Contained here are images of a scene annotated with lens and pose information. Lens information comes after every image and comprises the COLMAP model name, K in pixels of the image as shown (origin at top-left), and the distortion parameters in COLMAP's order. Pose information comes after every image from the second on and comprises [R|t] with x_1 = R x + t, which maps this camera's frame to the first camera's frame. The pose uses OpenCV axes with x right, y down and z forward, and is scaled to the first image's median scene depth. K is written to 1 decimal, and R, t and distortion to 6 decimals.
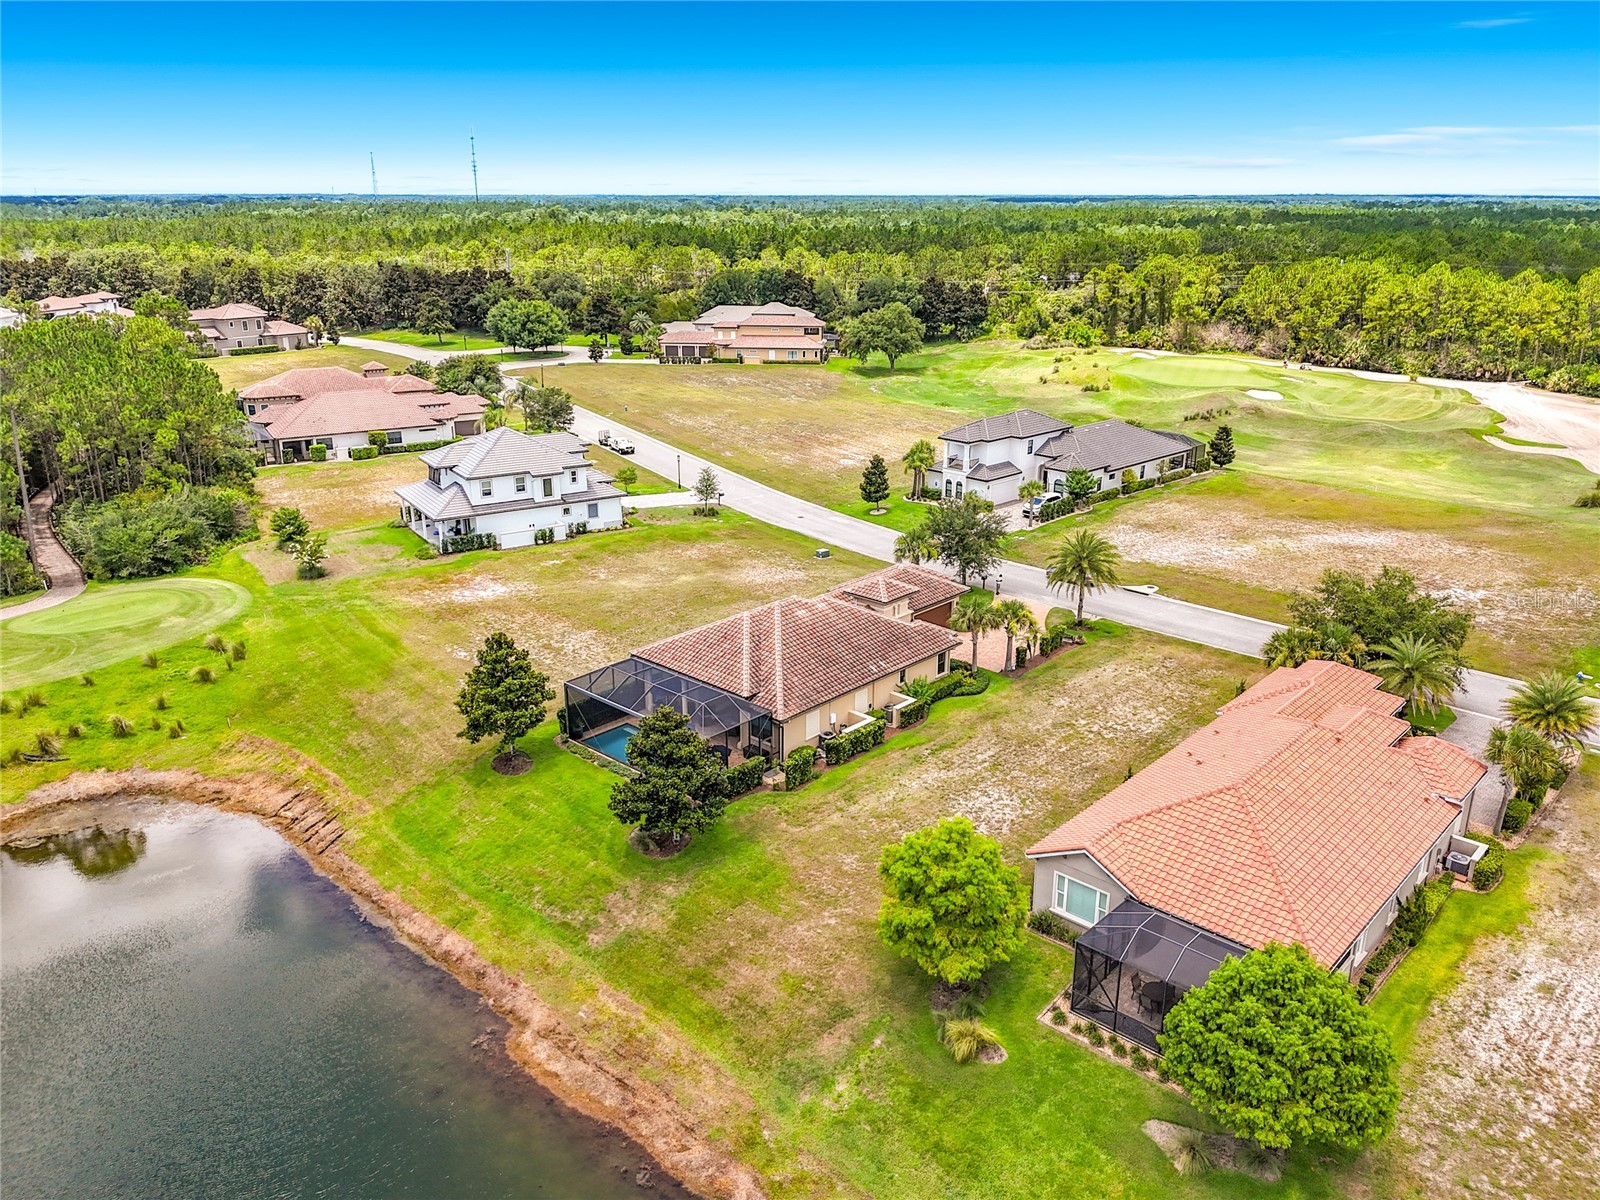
lens RADIAL K [[1183.6, 0, 804.7], [0, 1183.6, 606.2], [0, 0, 1]] dist [0.050870, -0.047443]
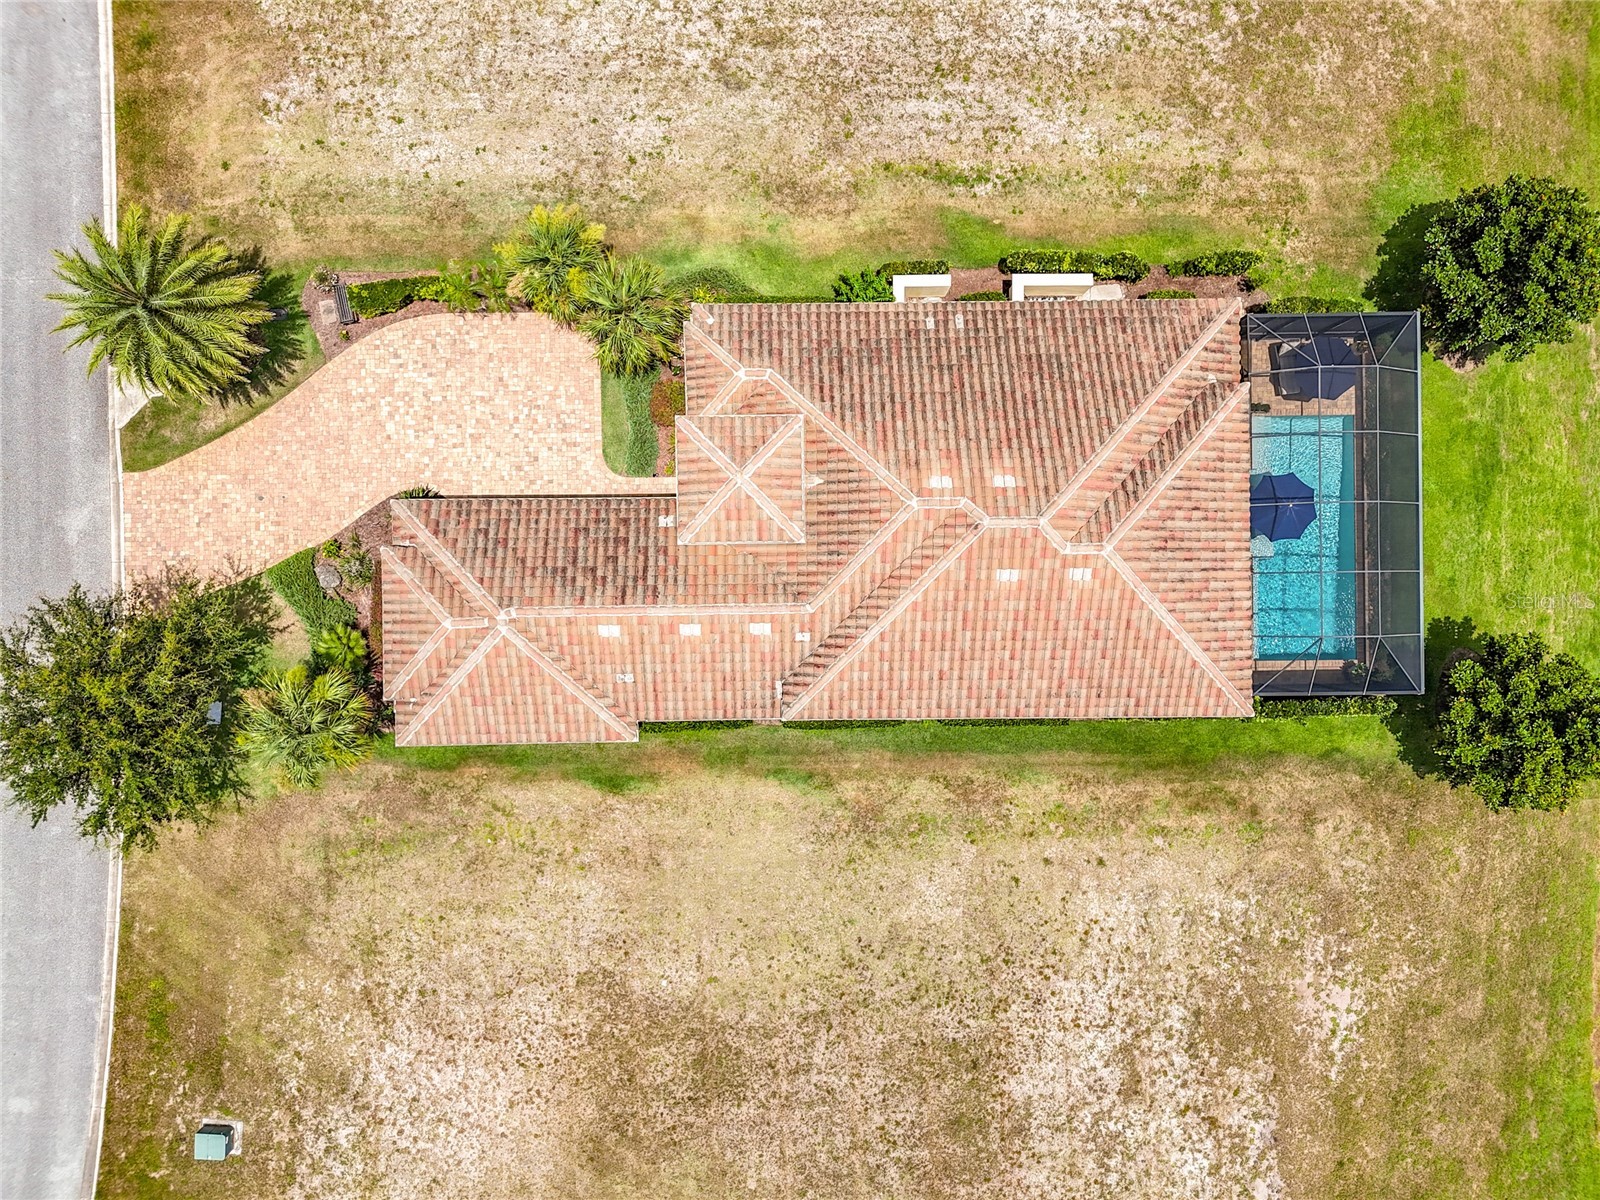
lens RADIAL K [[1183.6, 0, 809.3], [0, 1183.6, 602.1], [0, 0, 1]] dist [0.050870, -0.047443]
pose [[-0.689267, -0.724264, -0.018795, 0.015823], [0.212512, -0.226909, 0.950448, -0.306847], [-0.692640, 0.651118, 0.310316, 0.619719]]
